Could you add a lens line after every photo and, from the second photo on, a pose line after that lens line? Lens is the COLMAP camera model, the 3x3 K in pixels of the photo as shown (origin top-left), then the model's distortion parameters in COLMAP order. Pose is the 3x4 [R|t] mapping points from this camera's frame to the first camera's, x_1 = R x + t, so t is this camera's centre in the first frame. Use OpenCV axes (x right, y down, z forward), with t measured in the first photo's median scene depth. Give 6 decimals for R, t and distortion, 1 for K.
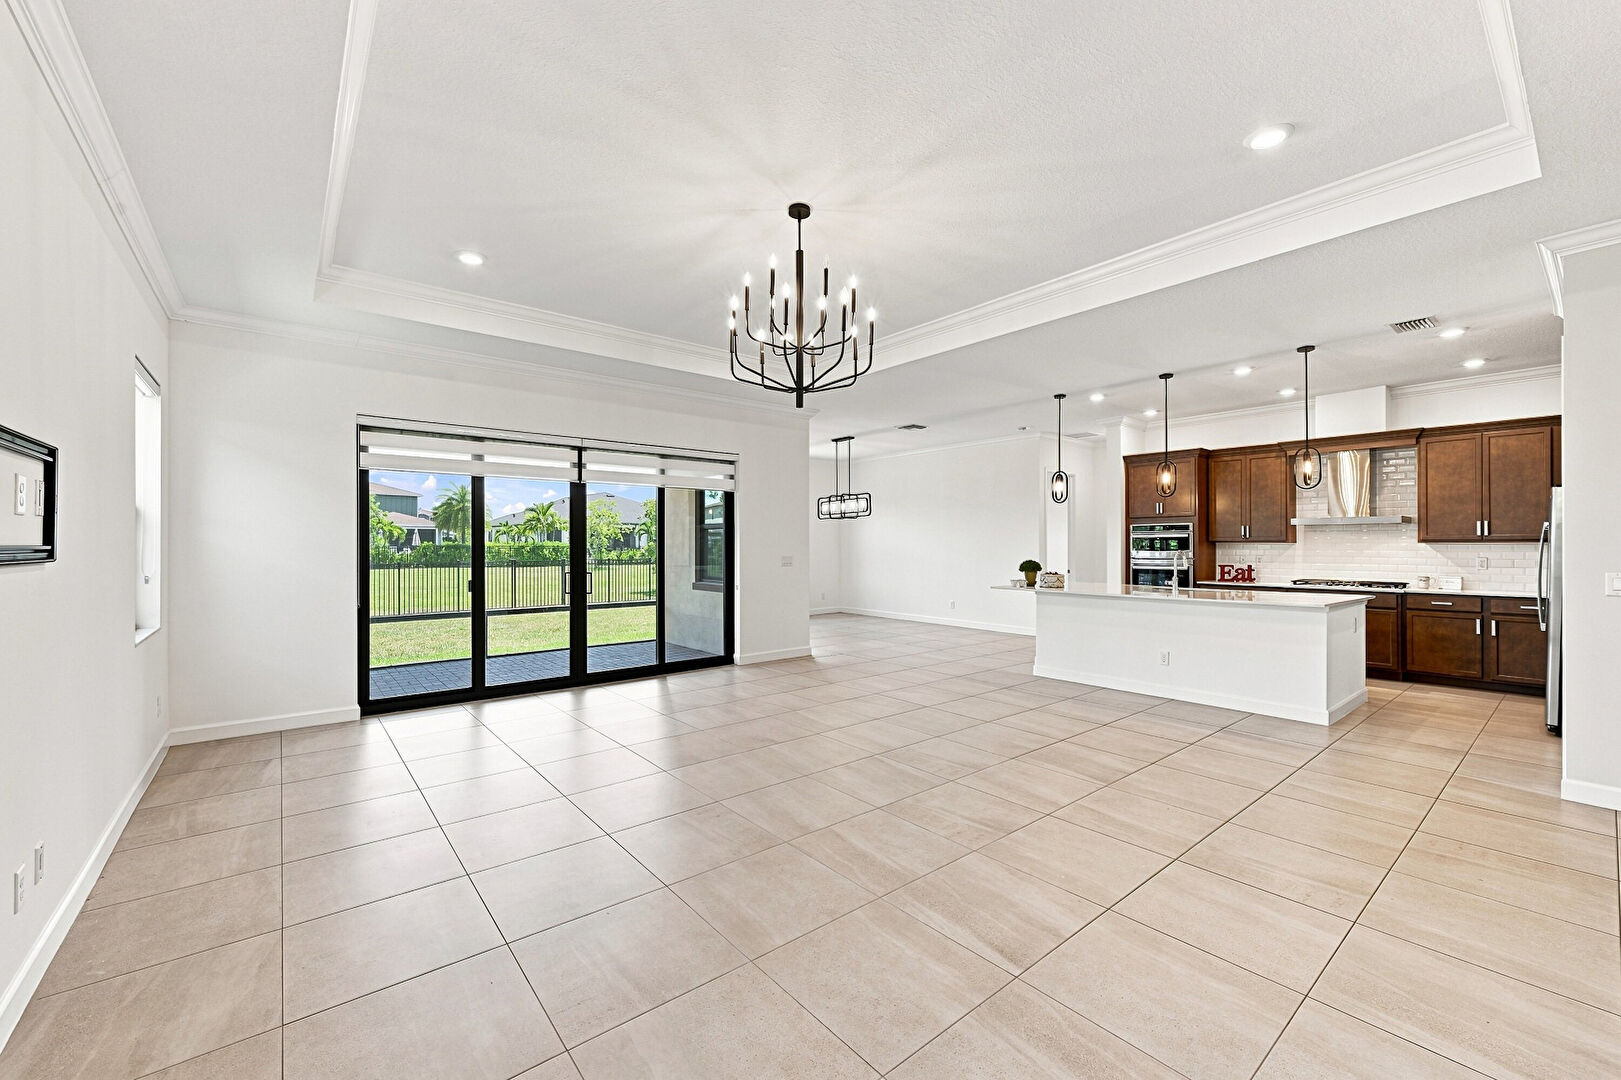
lens RADIAL K [[647.5, 0, 804.9], [0, 647.5, 540.4], [0, 0, 1]] dist [-0.000080, 0.000364]
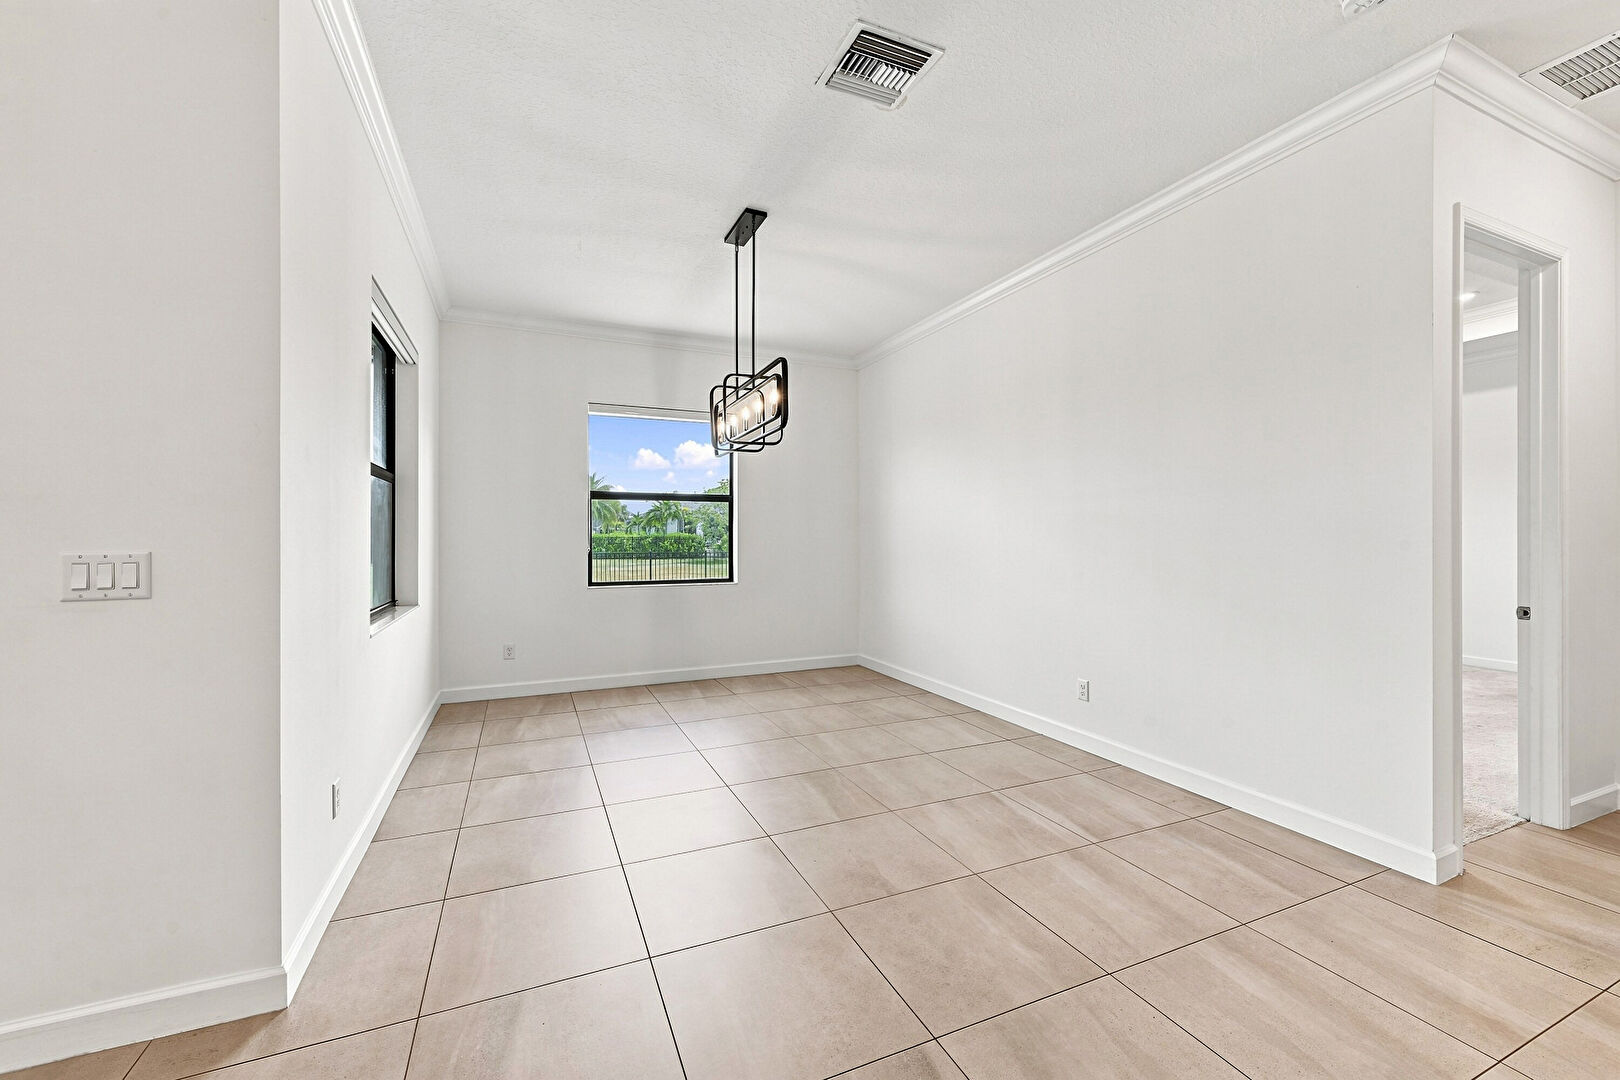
lens RADIAL K [[646.3, 0, 804.5], [0, 646.3, 538.3], [0, 0, 1]] dist [-0.000869, 0.000263]
pose [[0.963890, 0.000953, -0.266300, 0.289798], [0.001229, 0.999967, 0.008026, 0.020970], [0.266298, -0.008064, 0.963857, 1.031085]]
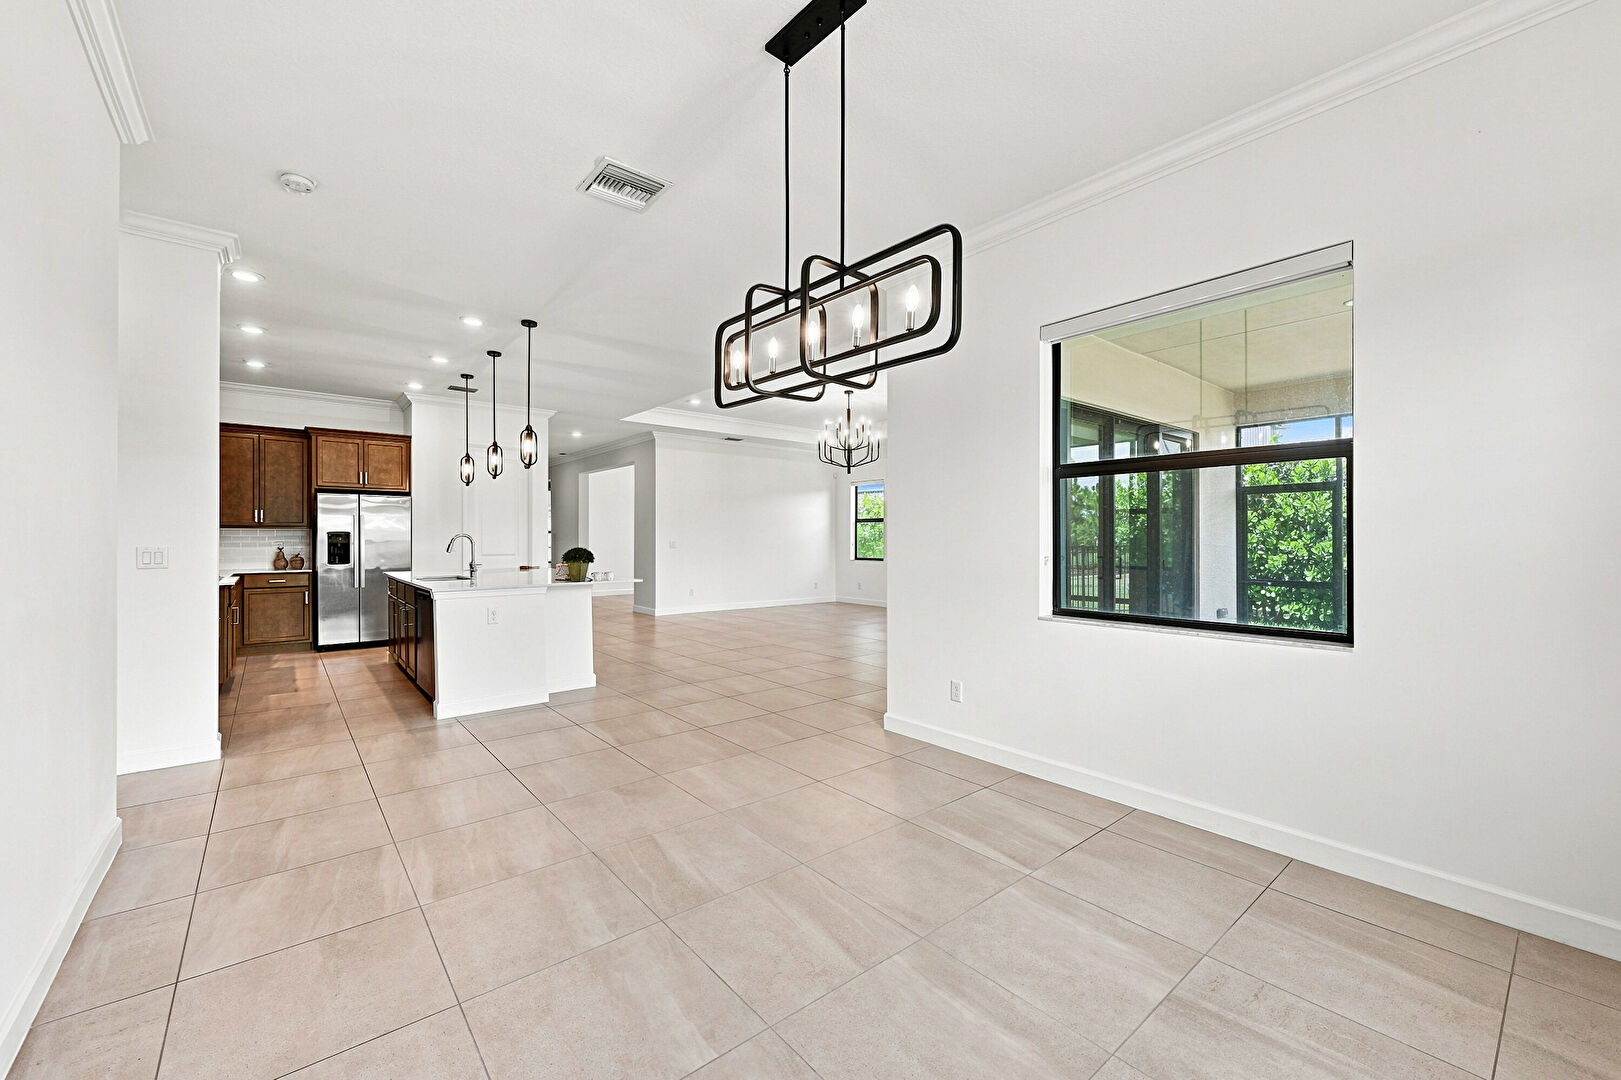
lens RADIAL K [[646.7, 0, 805.0], [0, 646.7, 538.3], [0, 0, 1]] dist [-0.000869, 0.000263]
pose [[-0.999963, 0.001496, -0.008509, 0.098113], [0.001533, 0.999989, -0.004440, 0.025377], [0.008502, -0.004453, -0.999954, 1.892080]]
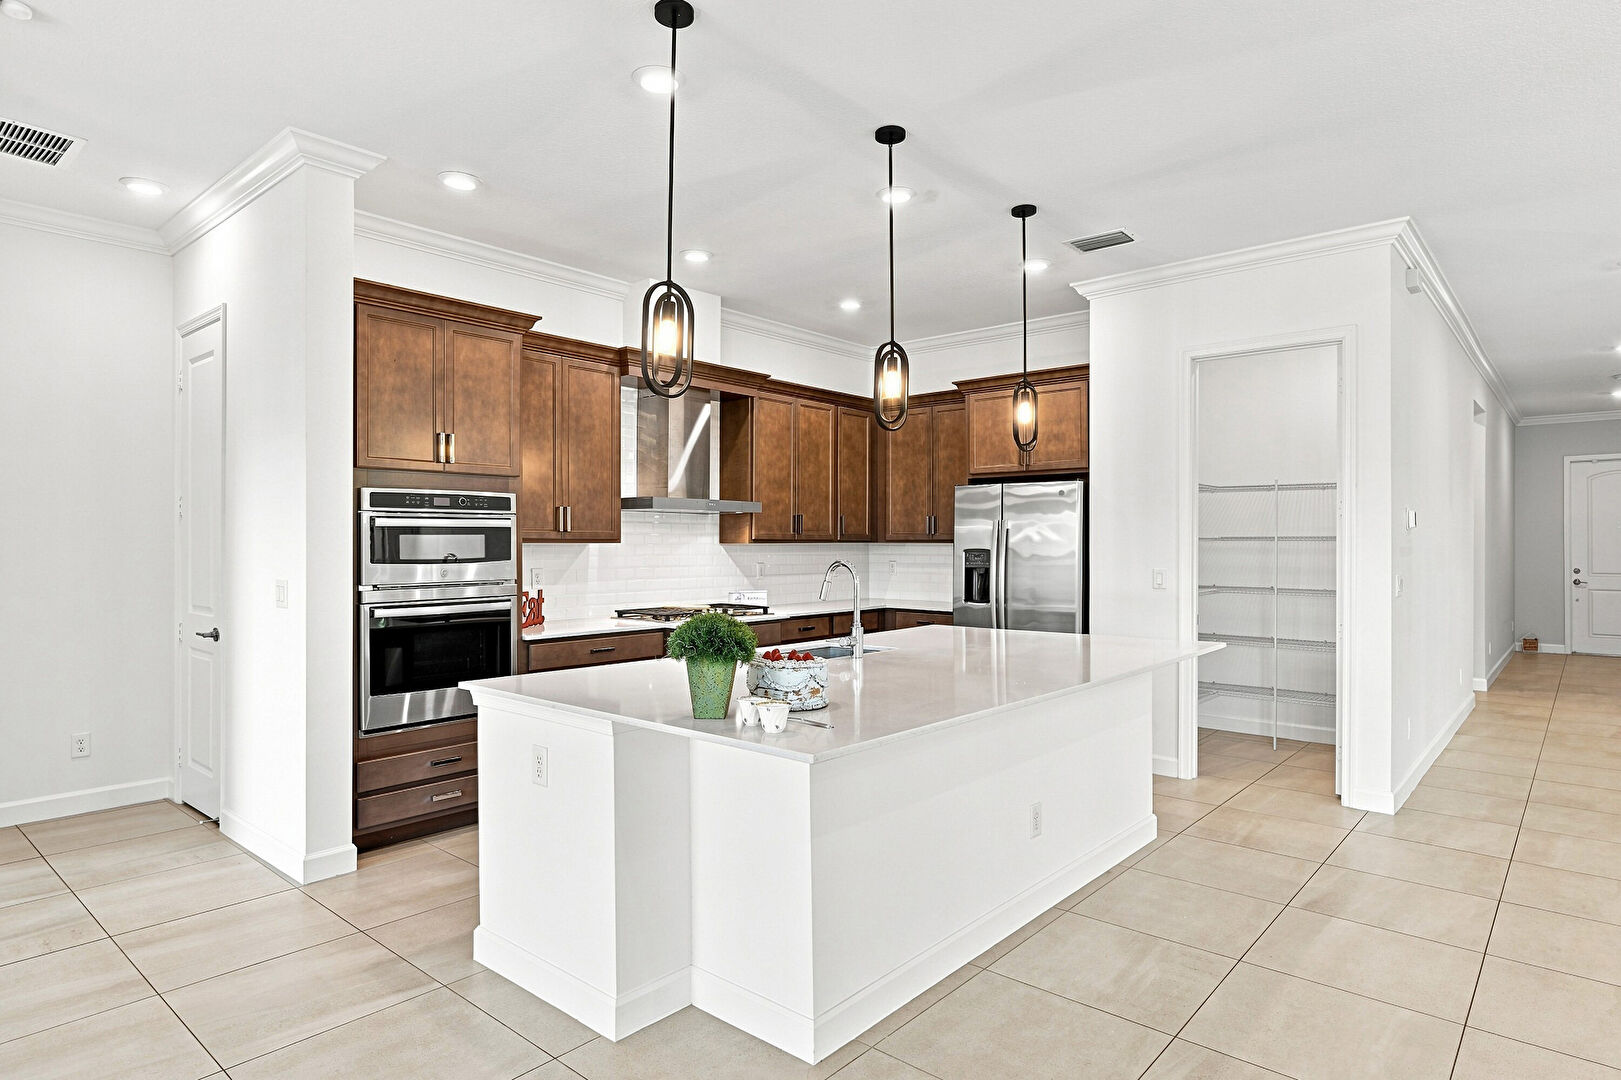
lens RADIAL K [[904.5, 0, 810.5], [0, 904.5, 540.0], [0, 0, 1]] dist [0.000208, 0.000637]
pose [[-0.172547, 0.004133, 0.984993, 0.004879], [-0.006501, 0.999965, -0.005335, 0.004883], [-0.984980, -0.007324, -0.172514, 1.102088]]
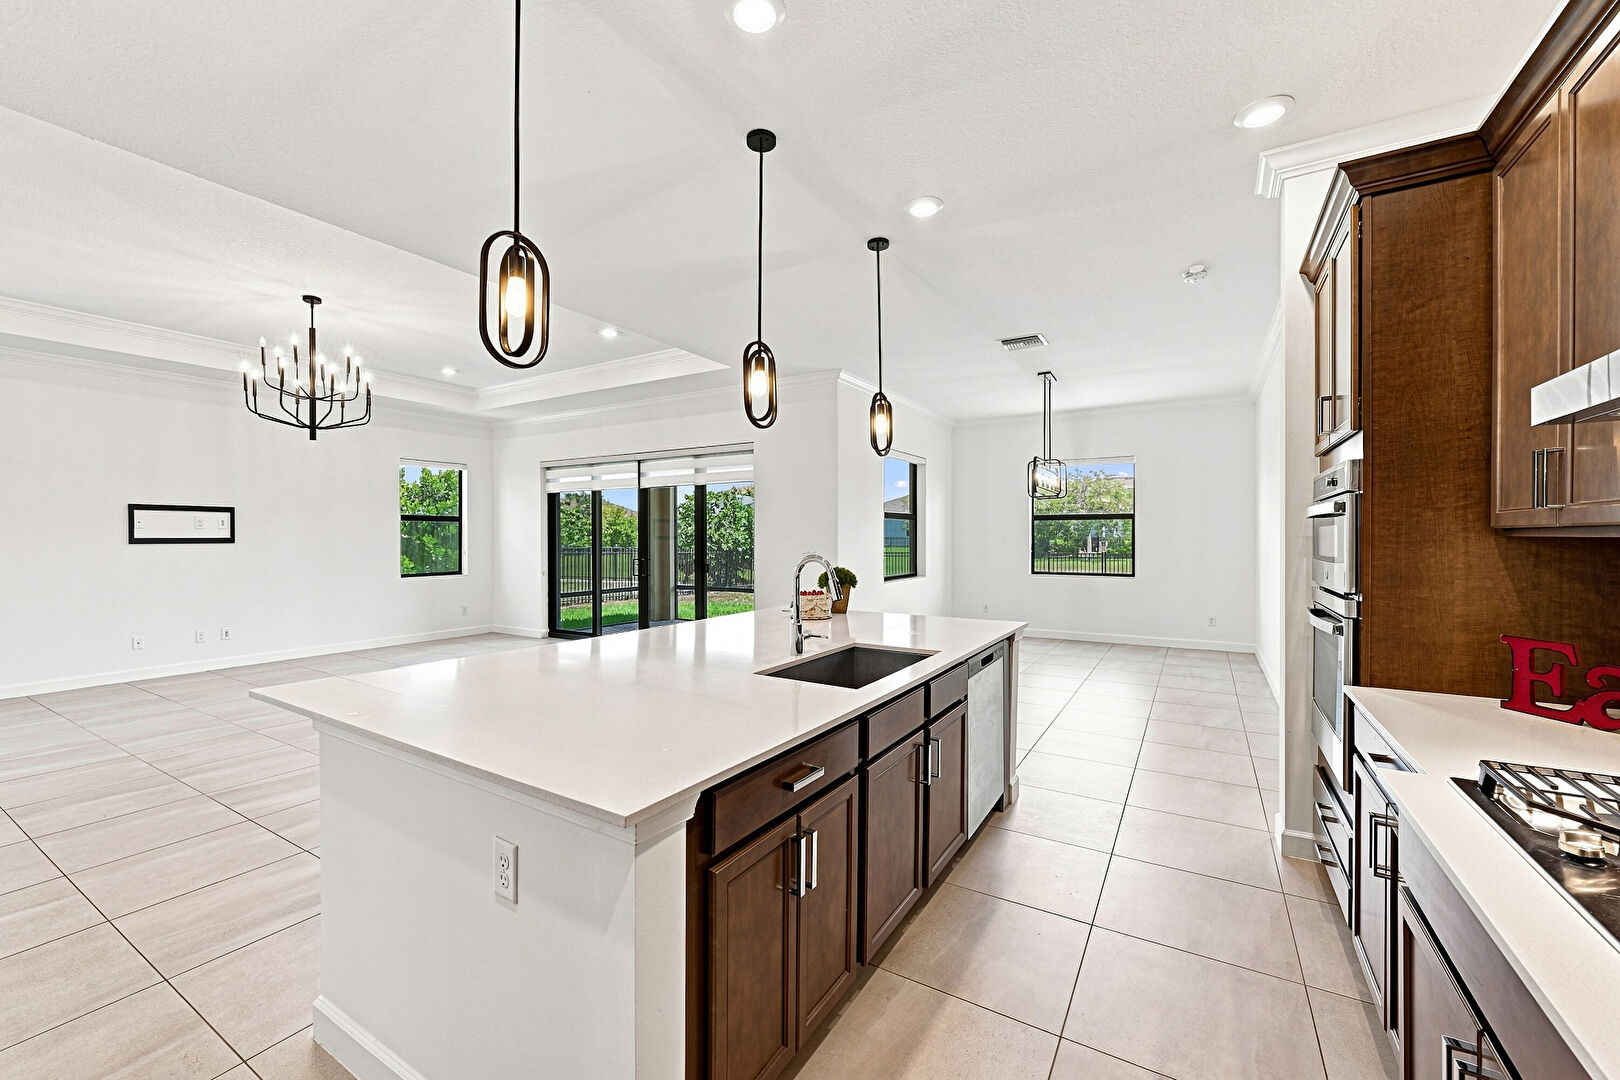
lens RADIAL K [[646.3, 0, 804.5], [0, 646.3, 538.3], [0, 0, 1]] dist [-0.000869, 0.000263]
pose [[0.337051, 0.004624, -0.941475, 0.926116], [0.005851, 0.999958, 0.007006, 0.001919], [0.941468, -0.007870, 0.337010, 0.849220]]
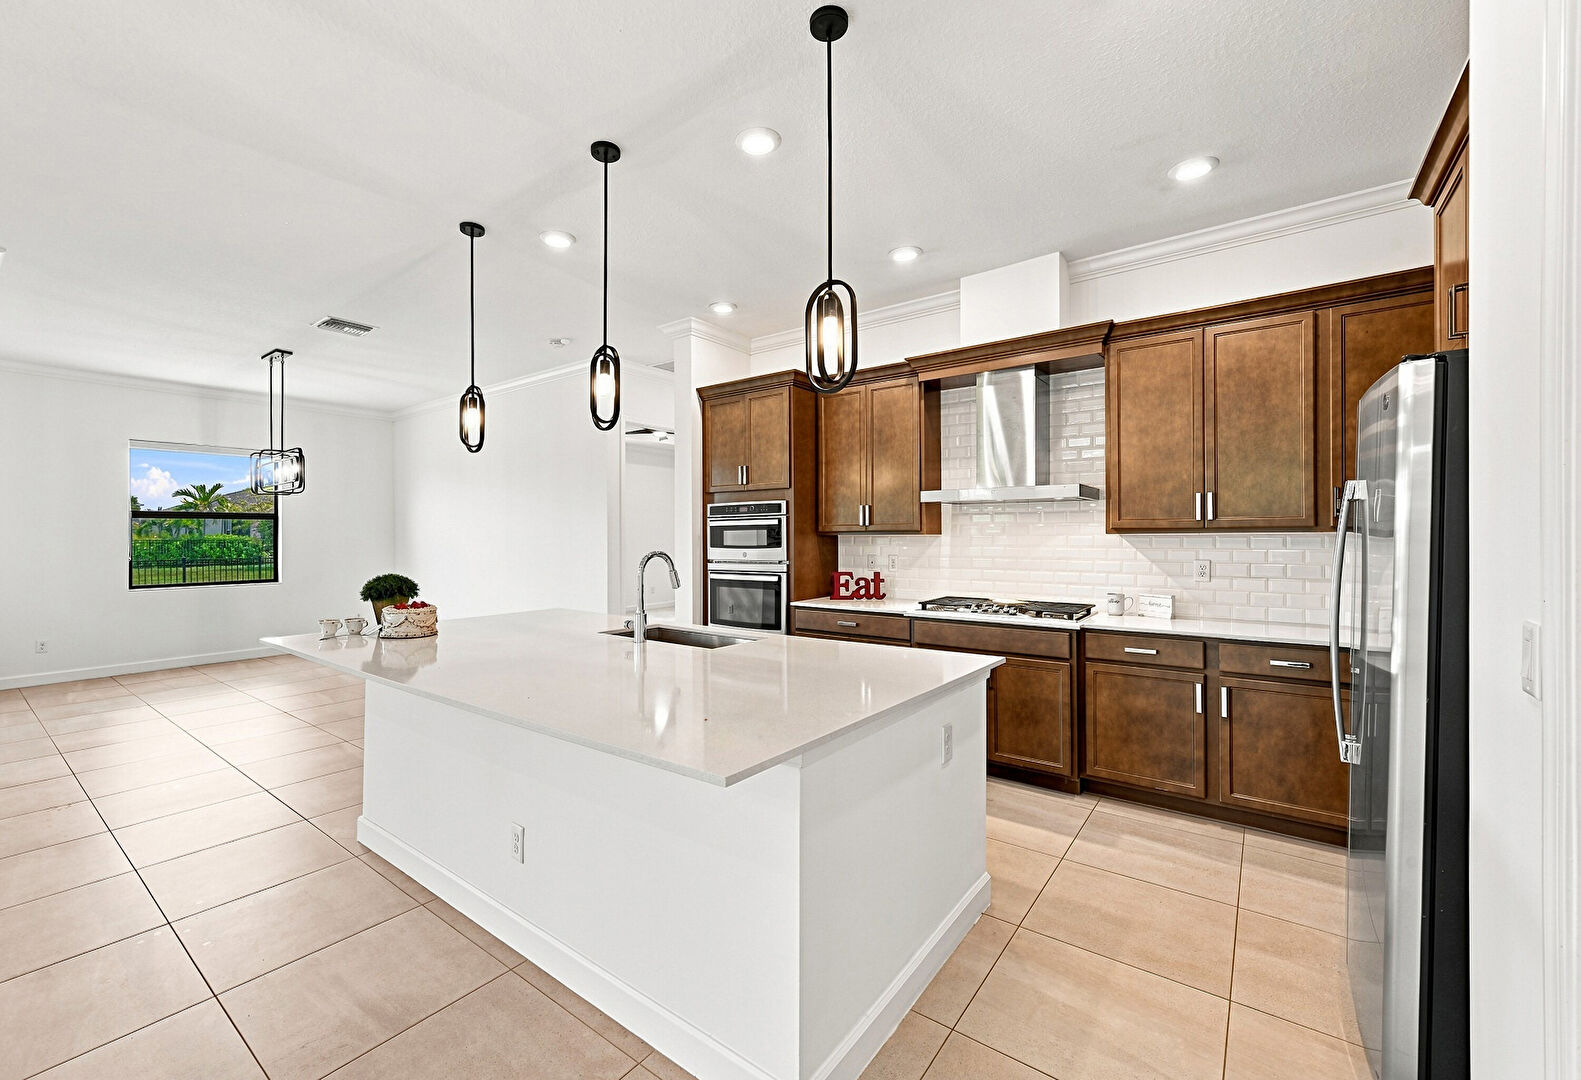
lens RADIAL K [[652.1, 0, 764.9], [0, 652.1, 533.7], [0, 0, 1]] dist [-0.000475, 0.000044]
pose [[0.973344, -0.003545, 0.229321, 0.539058], [0.002842, 0.999990, 0.003397, 0.000864], [-0.229331, -0.002655, 0.973345, 0.529466]]
